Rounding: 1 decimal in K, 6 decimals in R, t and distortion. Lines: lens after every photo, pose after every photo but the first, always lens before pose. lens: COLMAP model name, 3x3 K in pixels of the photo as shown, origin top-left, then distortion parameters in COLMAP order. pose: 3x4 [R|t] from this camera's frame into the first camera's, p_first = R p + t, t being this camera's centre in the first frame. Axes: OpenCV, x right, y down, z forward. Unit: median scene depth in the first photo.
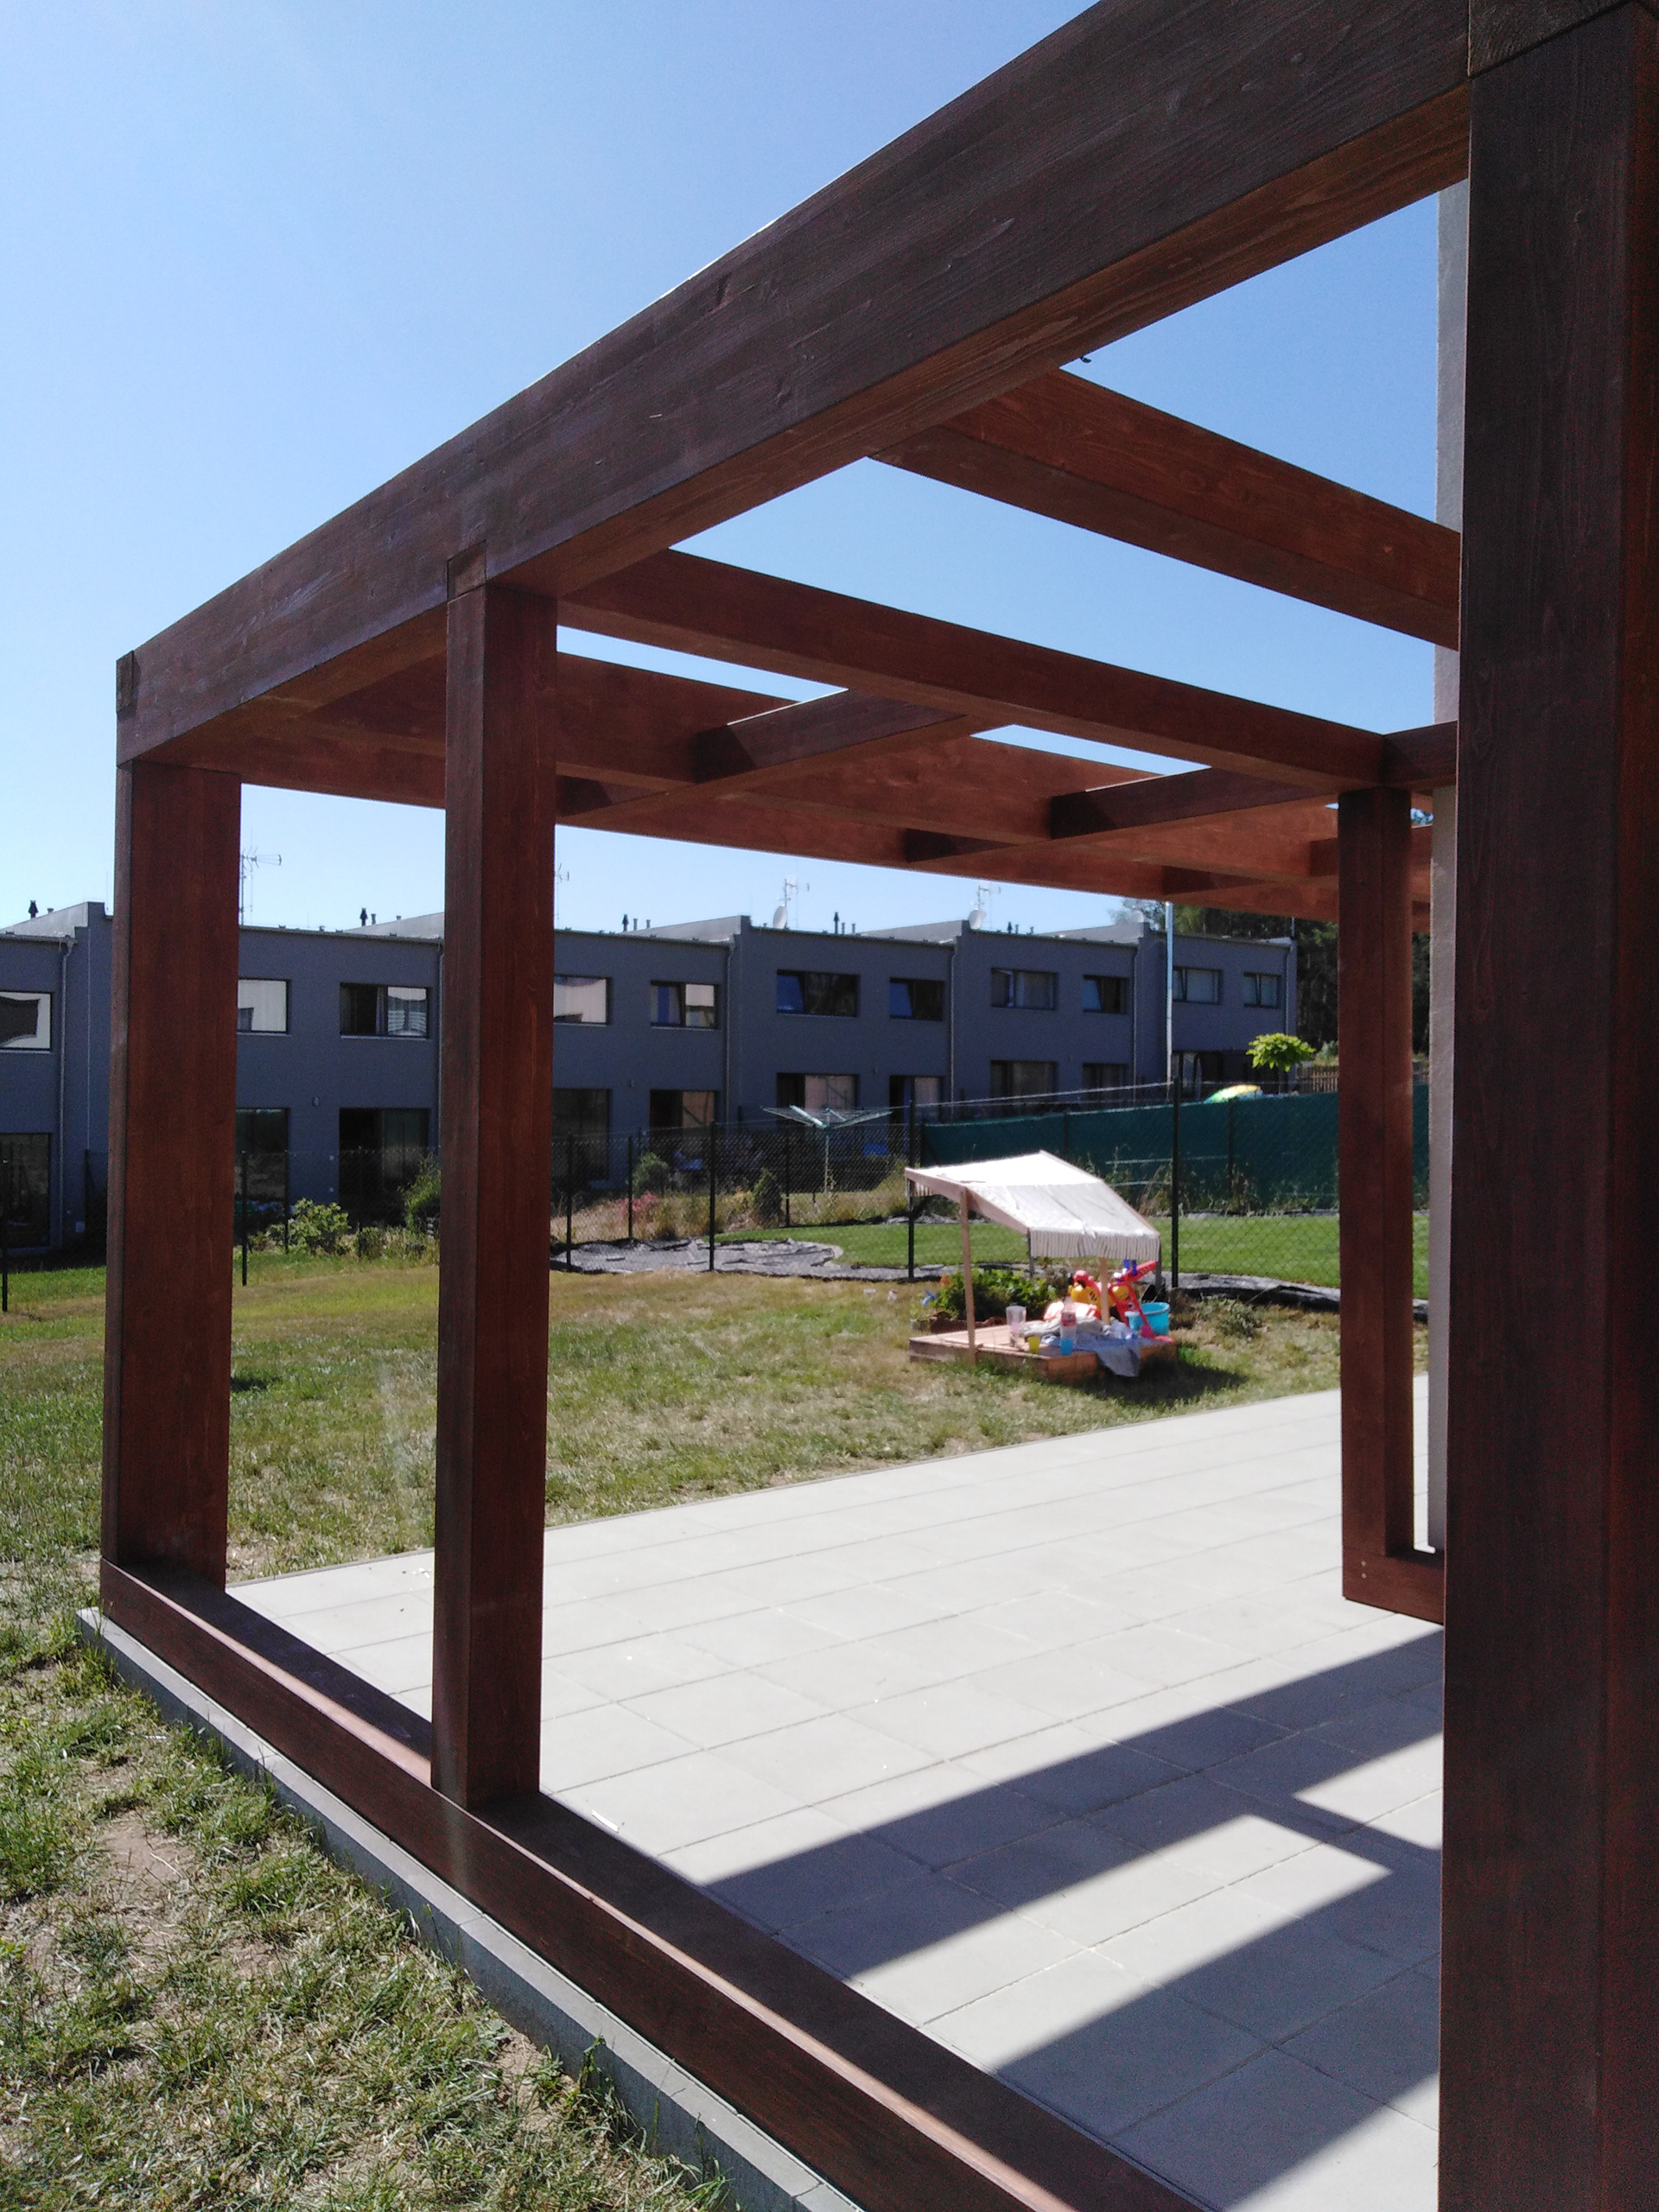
lens RADIAL K [[1681.1, 0, 829.5], [0, 1681.1, 1106.0], [0, 0, 1]] dist [0.025907, -0.003793]
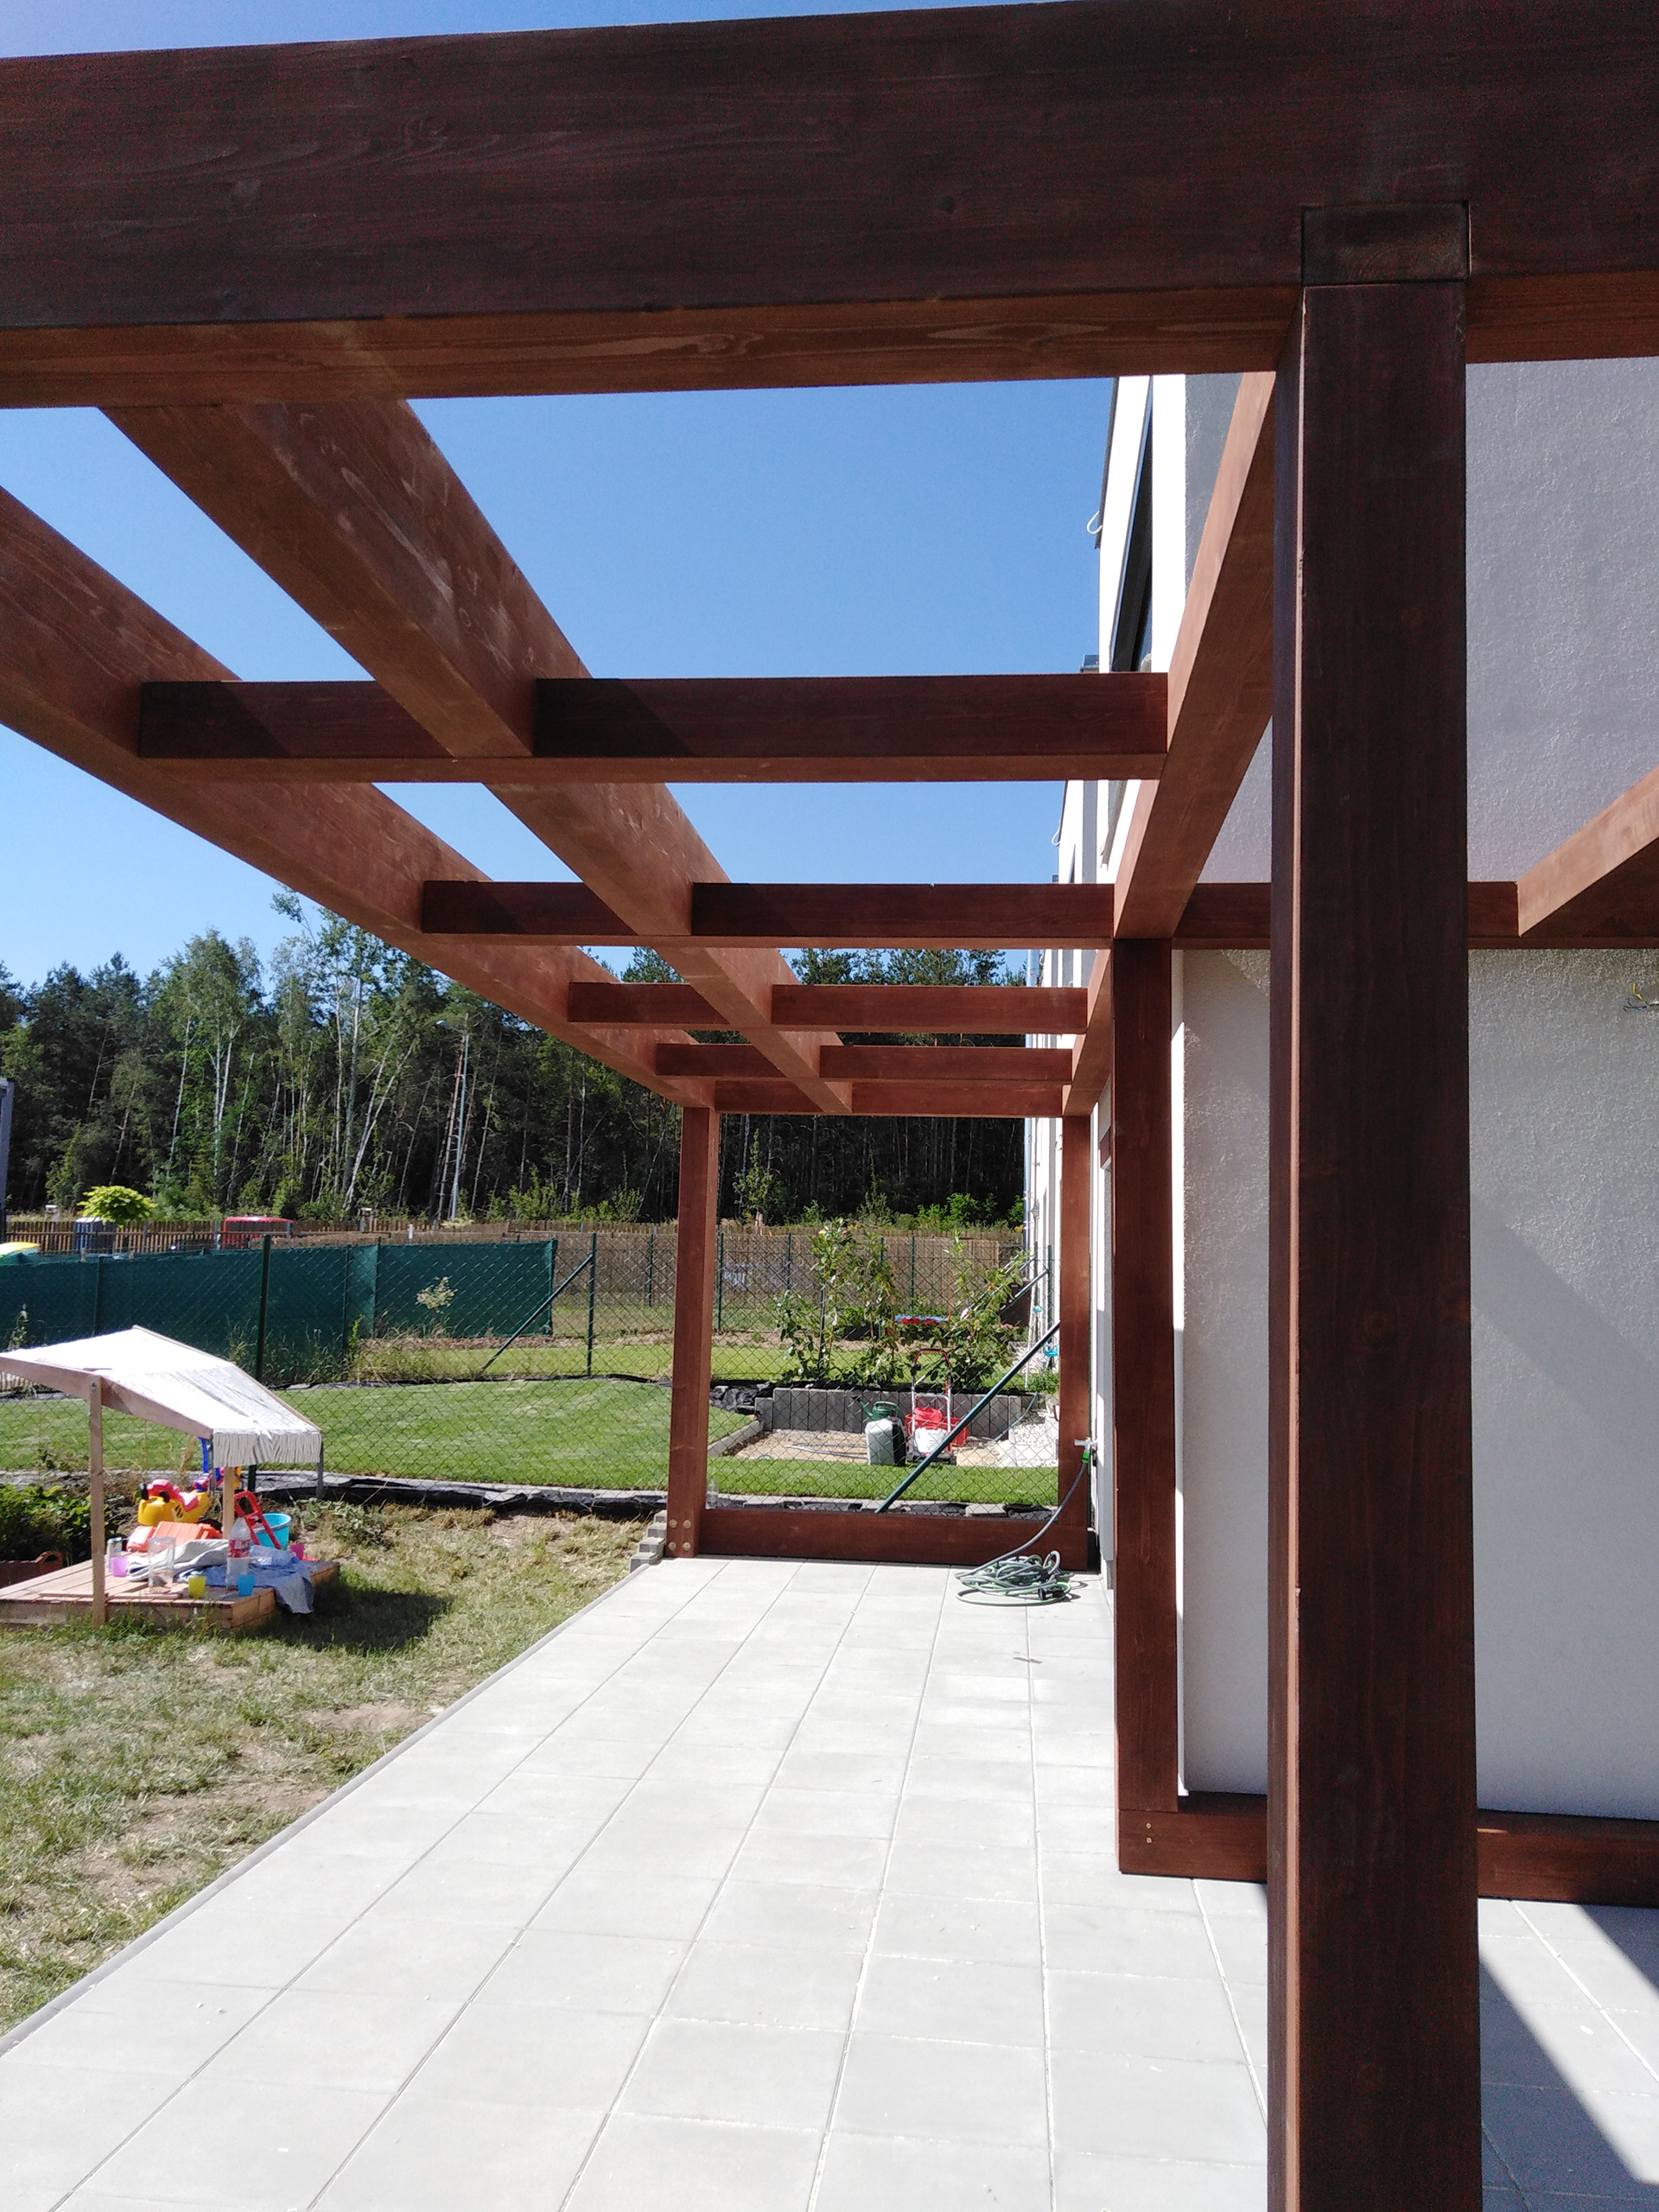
lens RADIAL K [[1681.1, 0, 829.5], [0, 1681.1, 1106.0], [0, 0, 1]] dist [0.025907, -0.003793]
pose [[0.714995, 0.087431, 0.693641, -0.208466], [-0.021078, 0.994394, -0.103612, 0.000277], [-0.698812, 0.059461, 0.712830, 0.235526]]
